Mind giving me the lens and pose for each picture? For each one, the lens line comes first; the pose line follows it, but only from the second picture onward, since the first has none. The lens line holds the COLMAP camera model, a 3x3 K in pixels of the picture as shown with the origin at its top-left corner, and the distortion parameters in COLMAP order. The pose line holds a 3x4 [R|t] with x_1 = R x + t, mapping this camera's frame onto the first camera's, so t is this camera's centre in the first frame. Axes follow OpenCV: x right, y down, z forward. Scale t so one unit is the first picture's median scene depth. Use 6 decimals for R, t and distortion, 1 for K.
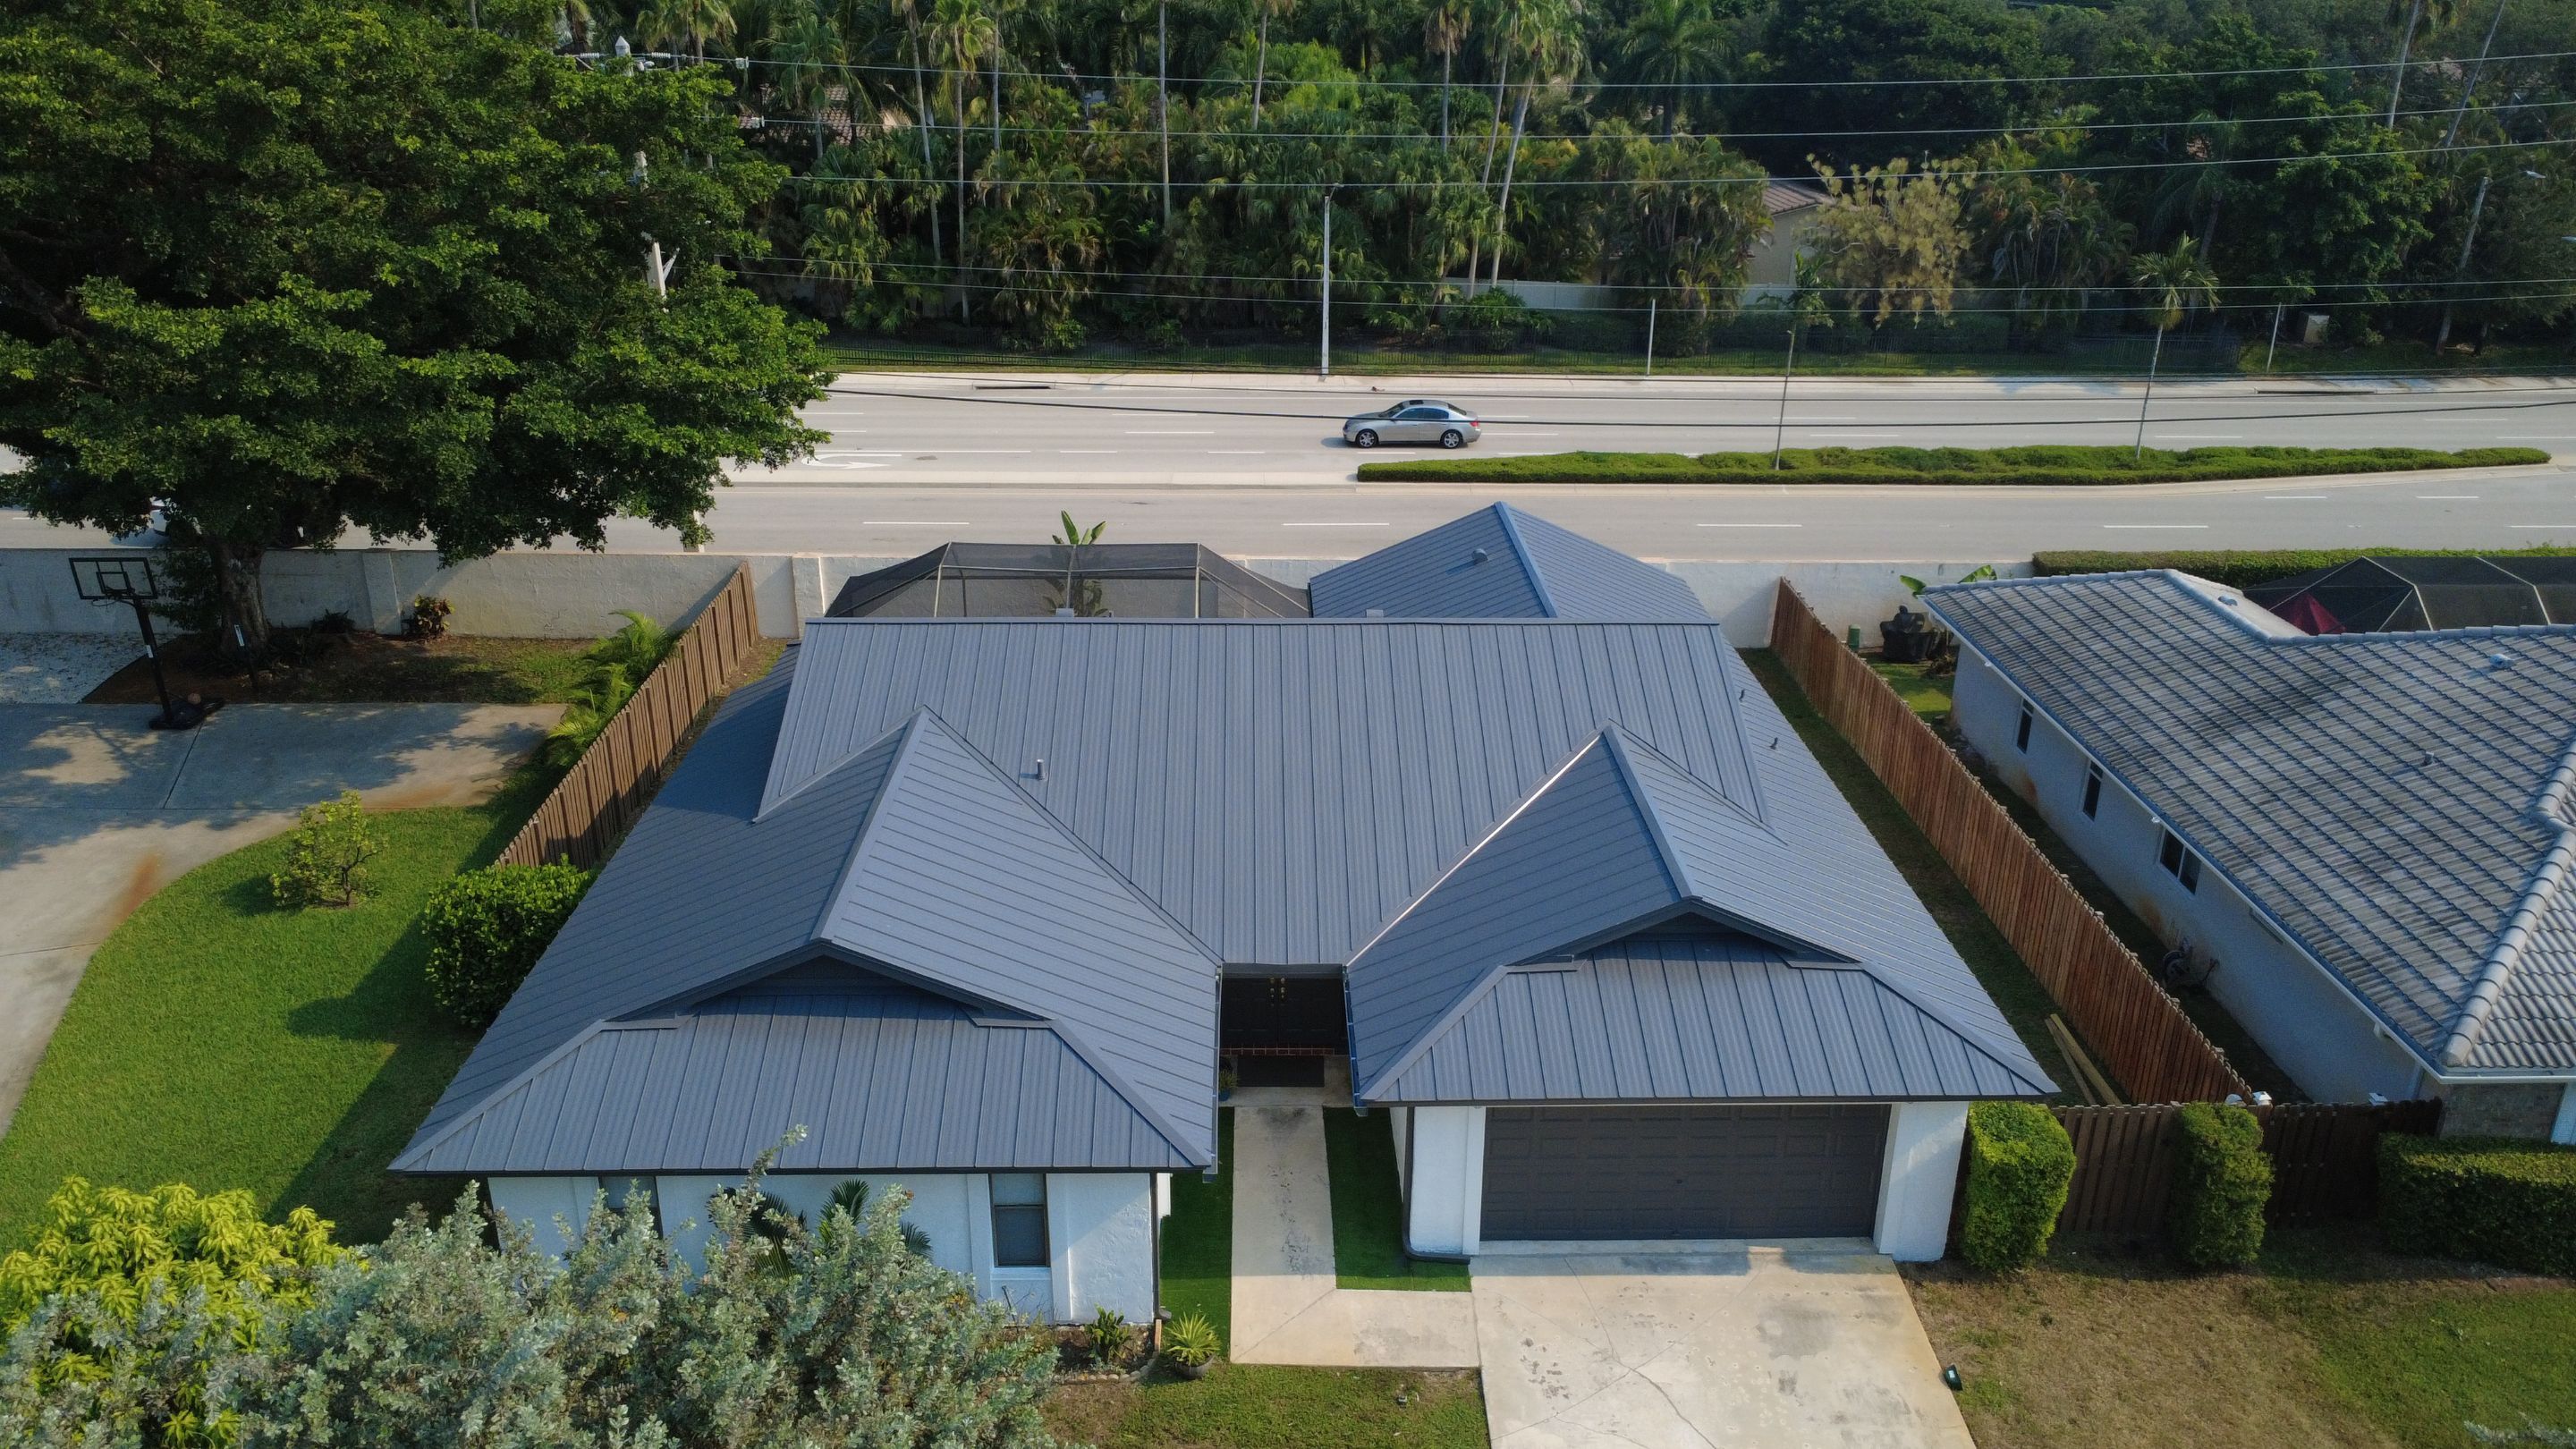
lens RADIAL K [[1794.6, 0, 1317.1], [0, 1794.6, 818.5], [0, 0, 1]] dist [0.010831, 0.000769]
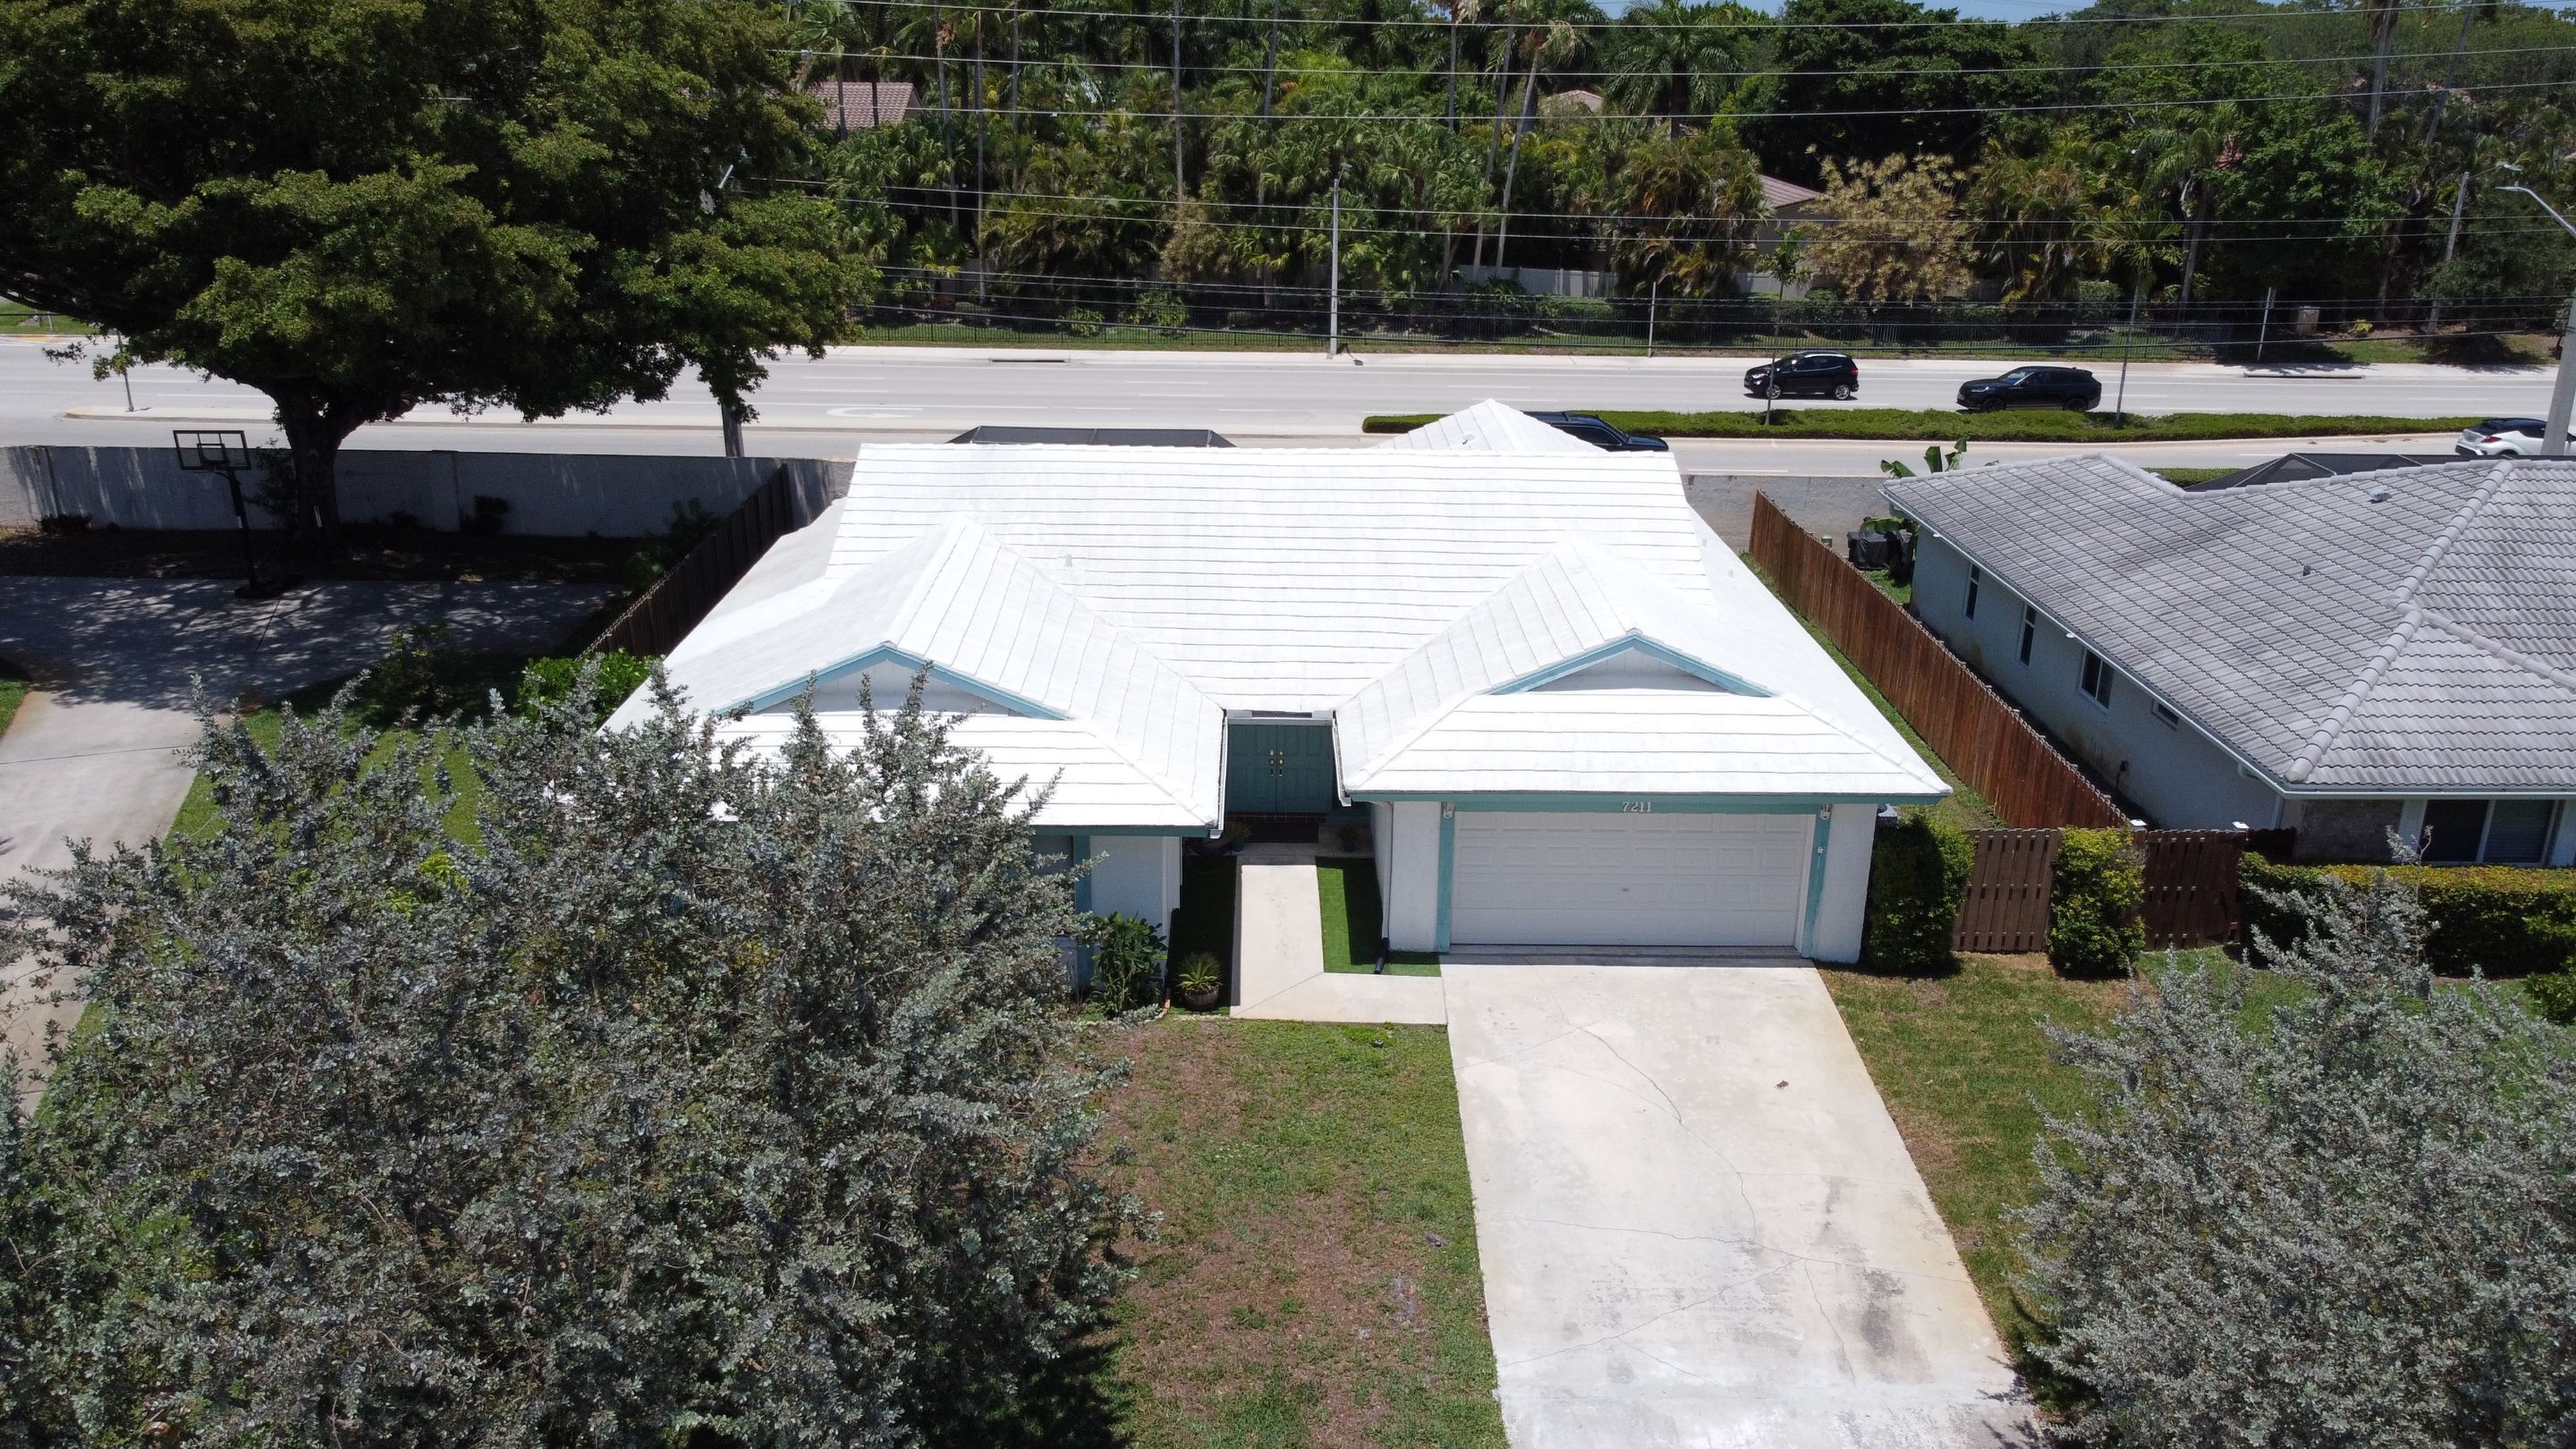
lens RADIAL K [[1890.3, 0, 1284.3], [0, 1890.3, 777.3], [0, 0, 1]] dist [-0.007227, -0.000516]
pose [[0.999697, 0.012988, -0.020905, 0.008249], [-0.014271, 0.997946, -0.062449, 0.168502], [0.020051, 0.062728, 0.997829, -0.161773]]
